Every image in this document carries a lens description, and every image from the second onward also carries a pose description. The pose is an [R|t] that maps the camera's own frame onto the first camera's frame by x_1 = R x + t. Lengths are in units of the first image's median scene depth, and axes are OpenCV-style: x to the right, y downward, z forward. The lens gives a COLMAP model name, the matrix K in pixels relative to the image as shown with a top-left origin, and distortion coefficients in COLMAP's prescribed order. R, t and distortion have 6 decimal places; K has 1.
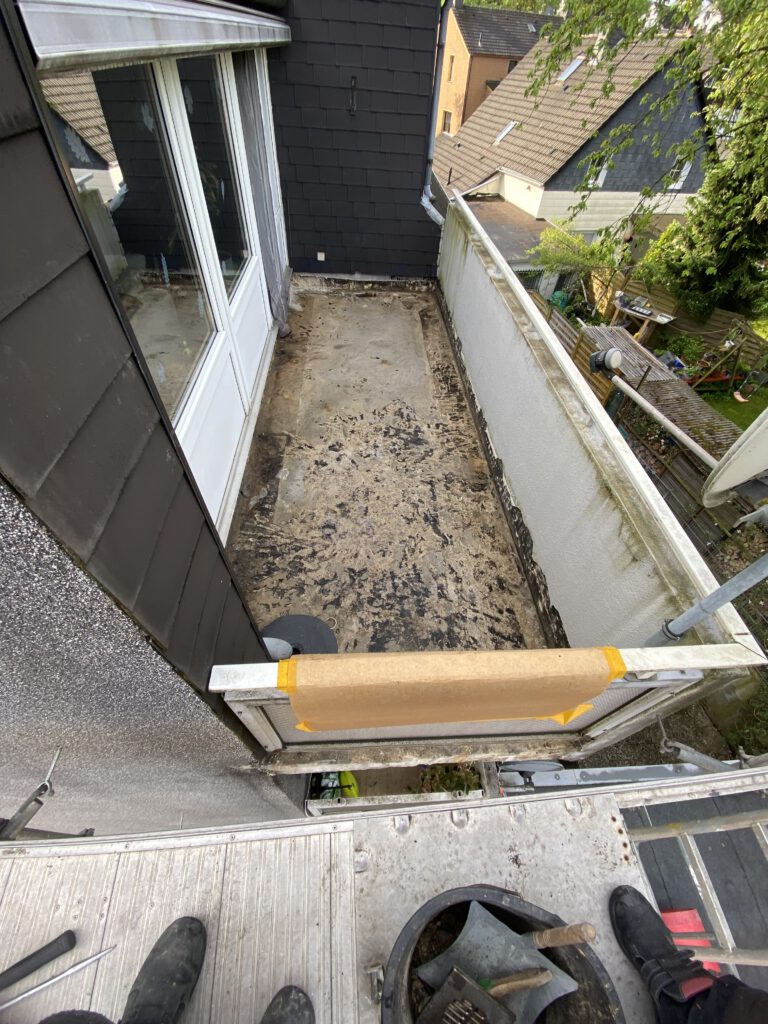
lens RADIAL K [[405.0, 0, 382.7], [0, 405.0, 514.7], [0, 0, 1]] dist [0.003245, 0.000036]
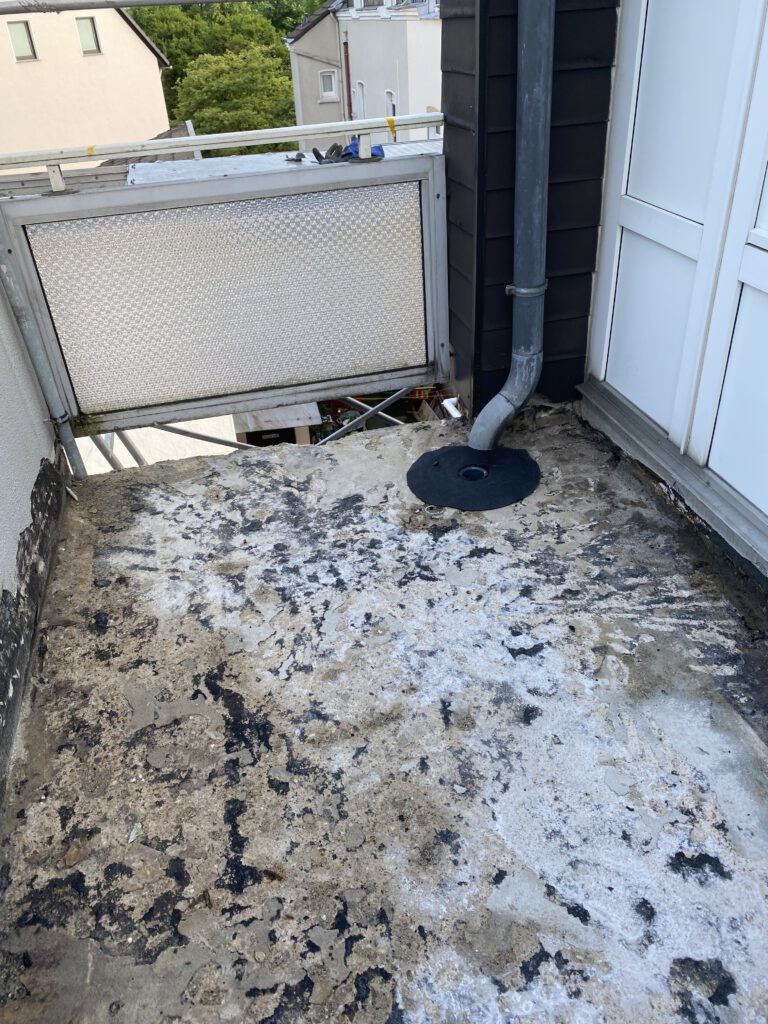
lens RADIAL K [[761.5, 0, 384.4], [0, 761.5, 508.5], [0, 0, 1]] dist [0.004390, -0.003035]
pose [[-0.984016, 0.098872, -0.148108, 0.094103], [-0.132103, 0.152436, 0.979445, -0.709104], [0.119417, 0.983355, -0.136938, 1.019419]]
